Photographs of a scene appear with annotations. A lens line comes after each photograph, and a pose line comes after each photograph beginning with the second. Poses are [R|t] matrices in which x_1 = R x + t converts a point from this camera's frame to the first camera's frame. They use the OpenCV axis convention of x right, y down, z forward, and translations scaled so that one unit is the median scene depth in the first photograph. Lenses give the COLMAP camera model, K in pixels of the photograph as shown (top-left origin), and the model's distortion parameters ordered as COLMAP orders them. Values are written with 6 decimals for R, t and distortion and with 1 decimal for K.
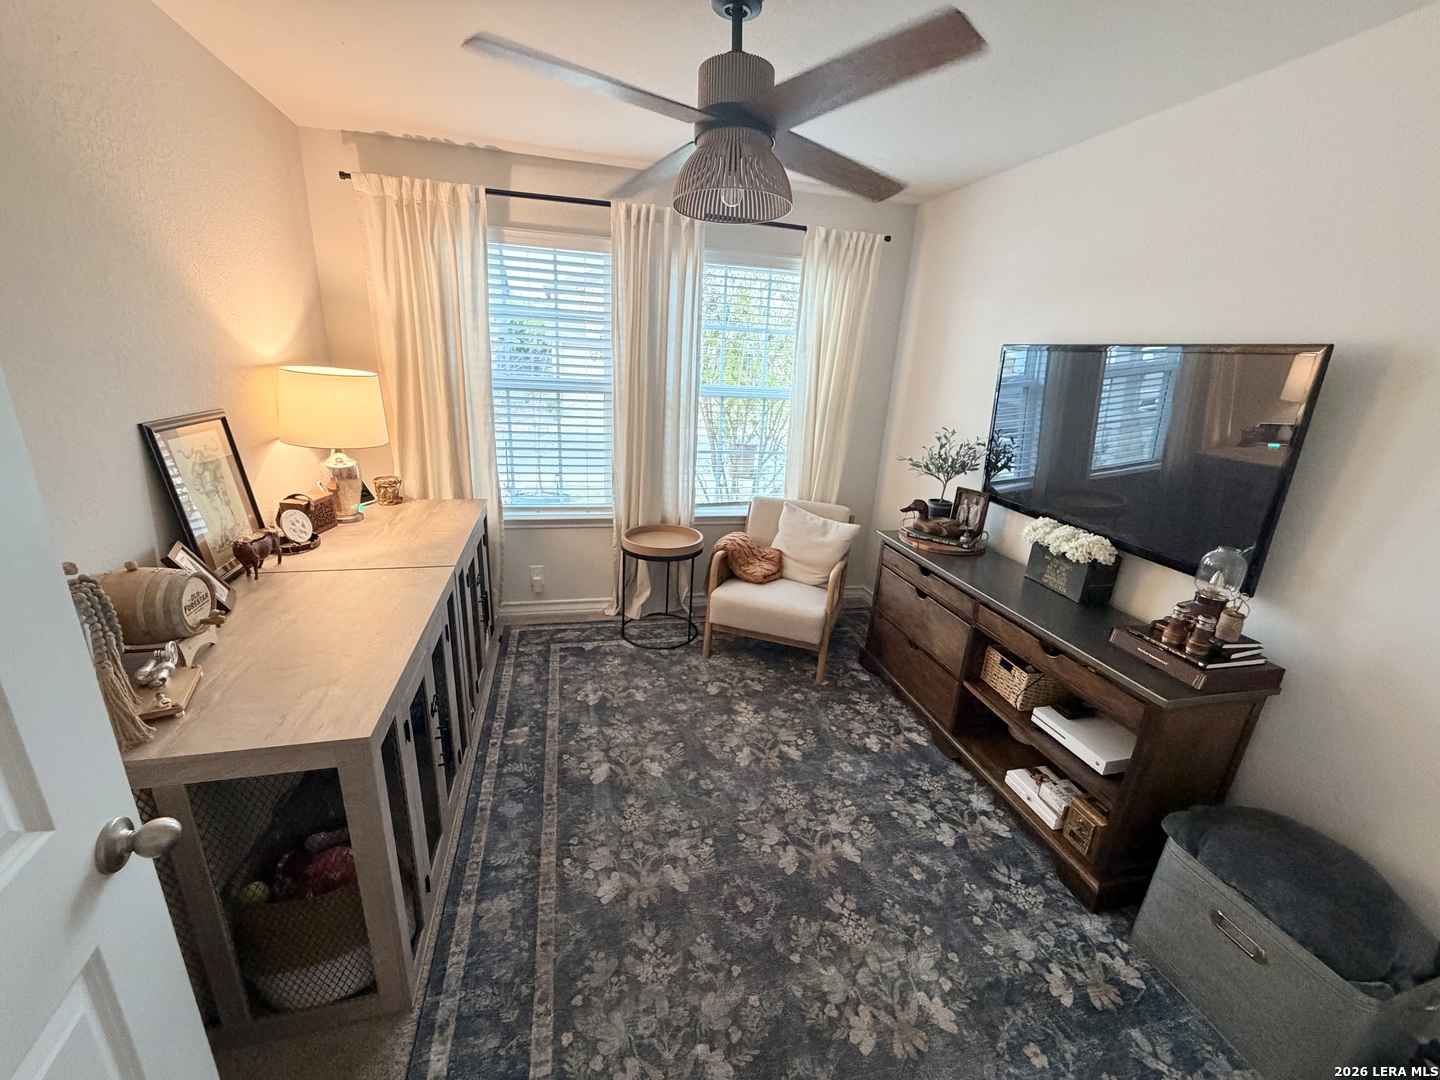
lens RADIAL K [[575.4, 0, 716.6], [0, 575.4, 540.4], [0, 0, 1]] dist [-0.000495, 0.000499]
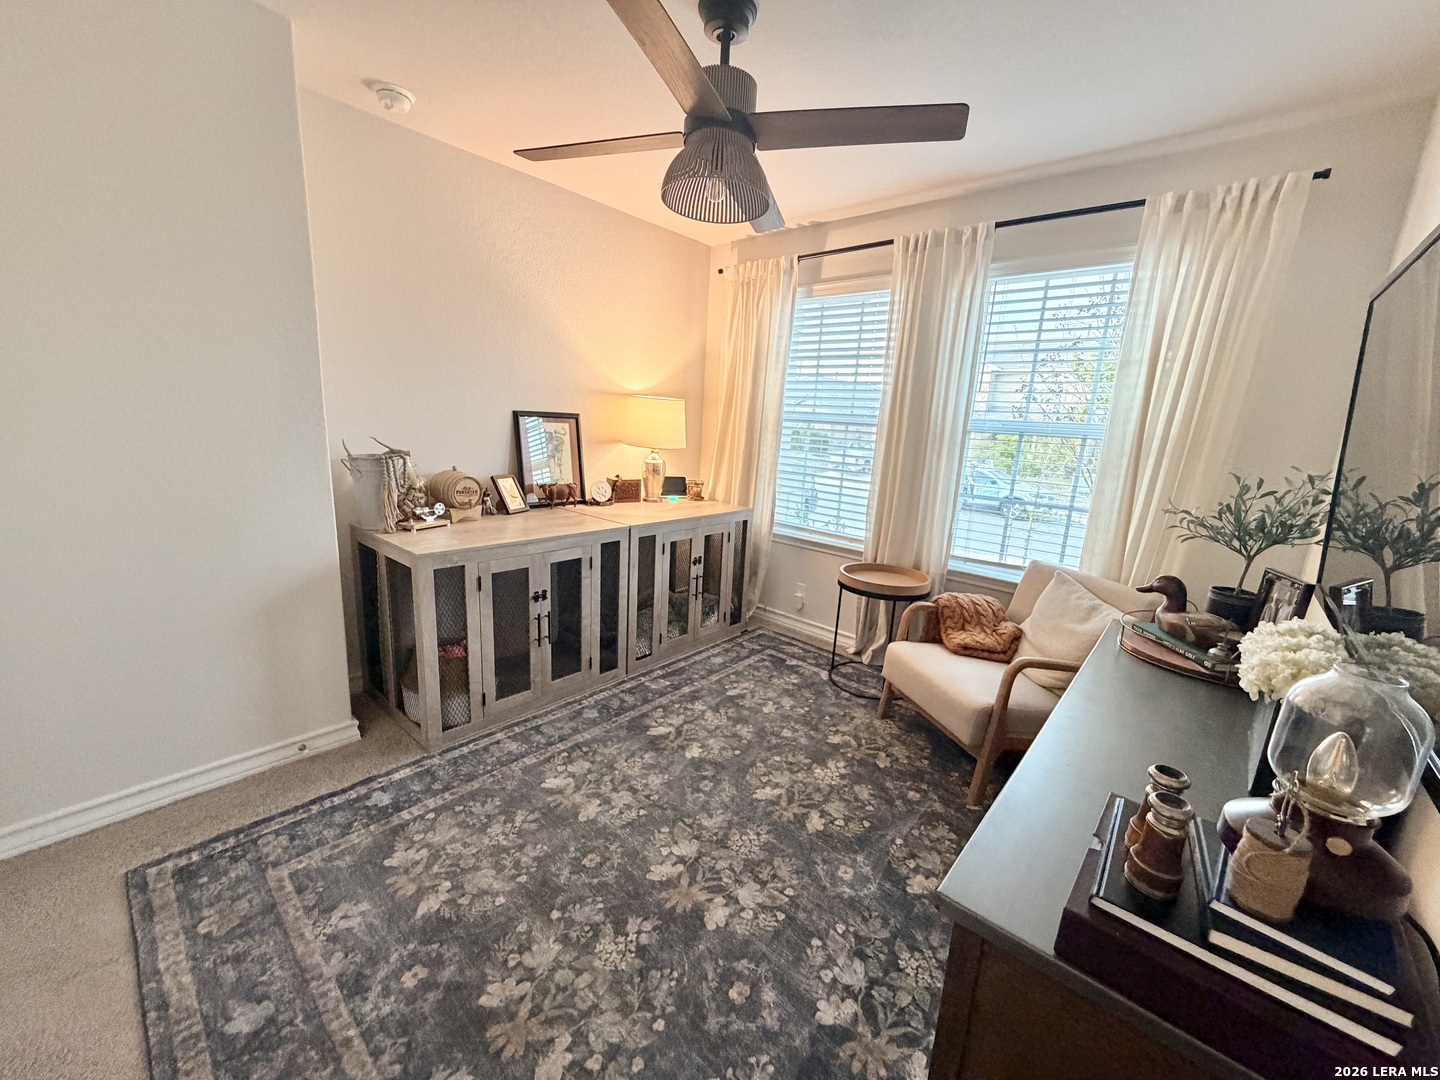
lens RADIAL K [[575.4, 0, 716.6], [0, 575.4, 540.4], [0, 0, 1]] dist [-0.000495, 0.000499]
pose [[0.566447, 0.149898, -0.810351, 0.686893], [-0.274118, 0.961598, -0.013736, 0.037439], [0.777173, 0.229912, 0.585784, 0.343764]]
